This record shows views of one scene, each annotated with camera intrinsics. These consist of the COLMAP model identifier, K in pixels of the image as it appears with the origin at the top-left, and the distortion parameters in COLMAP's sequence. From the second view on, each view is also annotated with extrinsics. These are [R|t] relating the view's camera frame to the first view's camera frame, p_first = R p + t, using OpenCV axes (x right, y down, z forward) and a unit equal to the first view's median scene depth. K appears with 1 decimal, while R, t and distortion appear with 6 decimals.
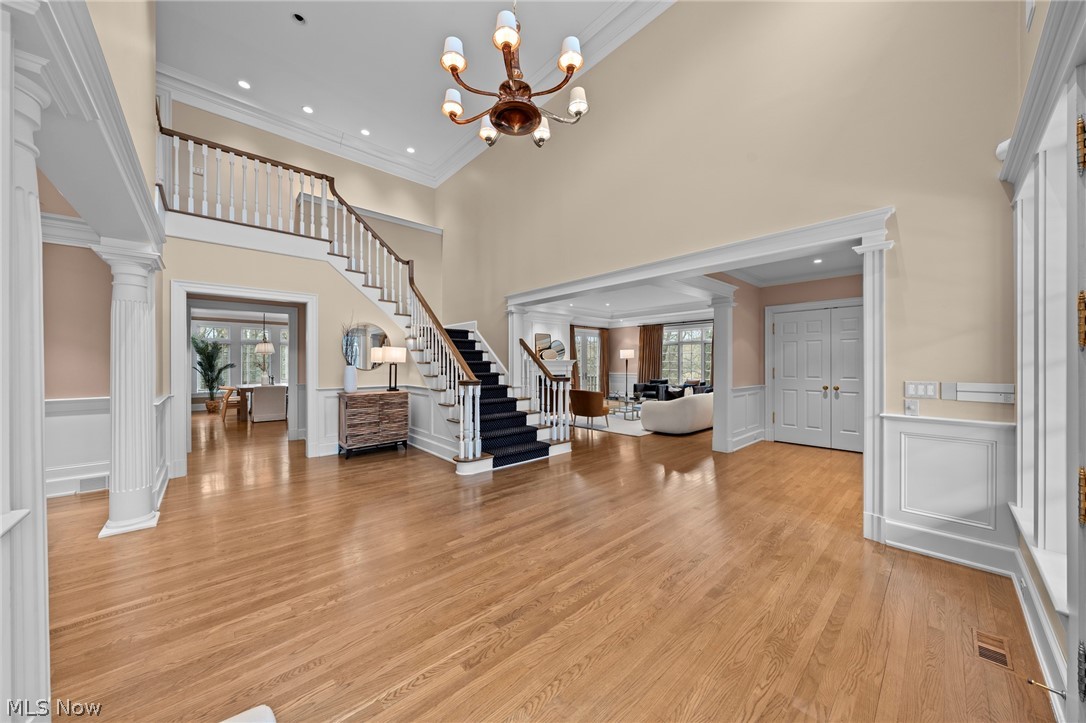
lens RADIAL K [[367.0, 0, 539.8], [0, 367.0, 360.6], [0, 0, 1]] dist [-0.001037, -0.000021]
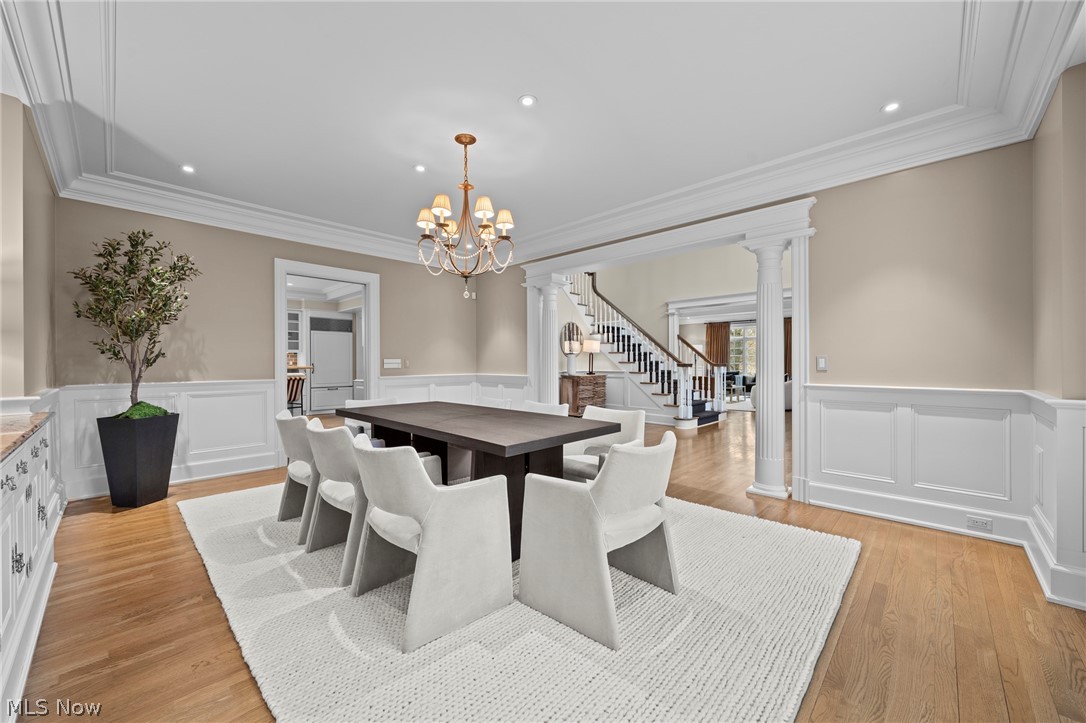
lens RADIAL K [[415.2, 0, 538.7], [0, 415.2, 359.4], [0, 0, 1]] dist [0.003608, 0.000264]
pose [[0.997961, 0.001431, 0.063811, -0.678016], [-0.001523, 0.999998, 0.001392, 0.027685], [-0.063809, -0.001487, 0.997961, -0.448408]]
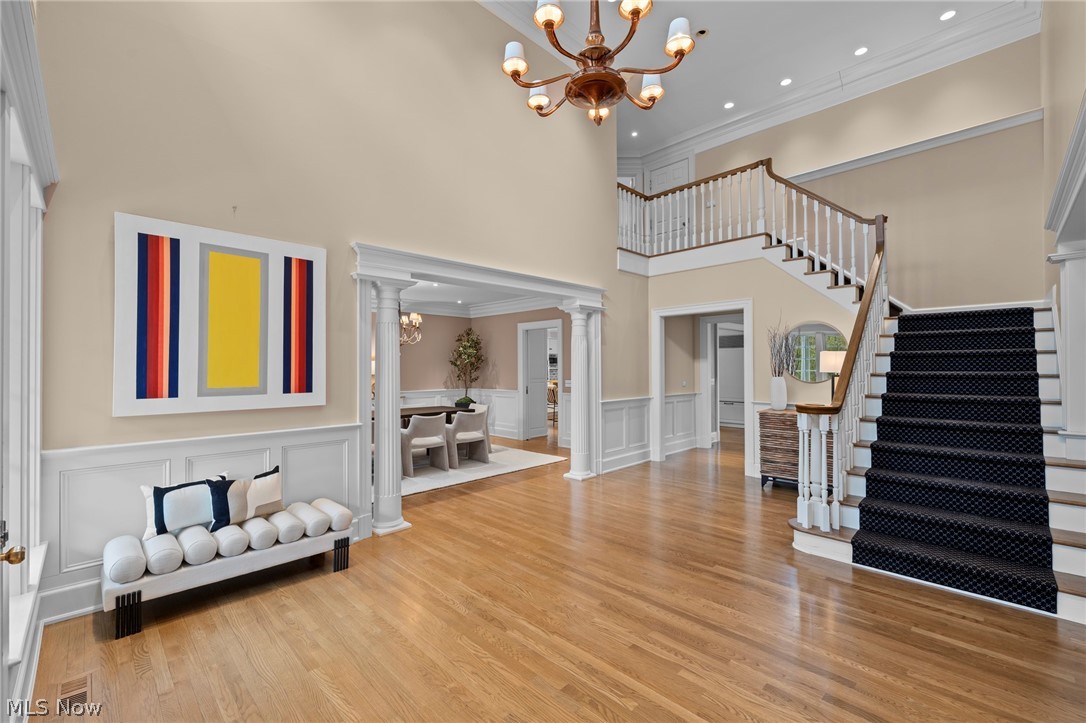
lens RADIAL K [[460.3, 0, 538.8], [0, 460.3, 366.4], [0, 0, 1]] dist [-0.001612, -0.000126]
pose [[0.038219, -0.013025, -0.999185, 0.456702], [0.007060, 0.999894, -0.012764, -0.002440], [0.999244, -0.006566, 0.038307, 0.398547]]
